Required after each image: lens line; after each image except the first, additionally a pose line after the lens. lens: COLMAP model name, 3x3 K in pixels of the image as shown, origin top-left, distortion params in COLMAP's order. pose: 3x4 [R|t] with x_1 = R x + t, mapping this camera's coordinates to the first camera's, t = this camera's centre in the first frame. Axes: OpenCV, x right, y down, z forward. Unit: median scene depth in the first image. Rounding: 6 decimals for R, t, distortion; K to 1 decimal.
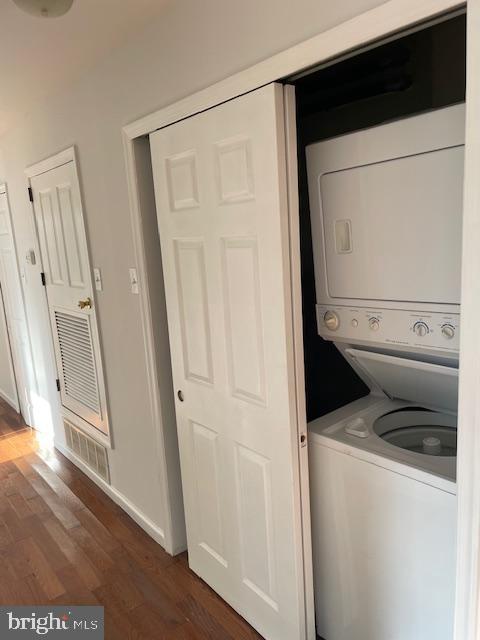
lens RADIAL K [[485.4, 0, 239.0], [0, 485.4, 322.8], [0, 0, 1]] dist [0.096527, -0.108285]
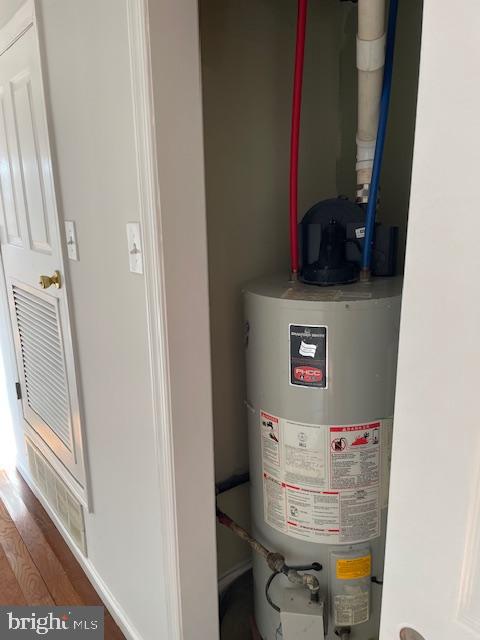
lens RADIAL K [[485.4, 0, 239.0], [0, 485.4, 322.8], [0, 0, 1]] dist [0.096527, -0.108285]
pose [[0.998819, 0.047728, 0.009069, -0.086328], [-0.048234, 0.996533, 0.067785, -0.038779], [-0.005802, -0.068142, 0.997659, 0.391360]]
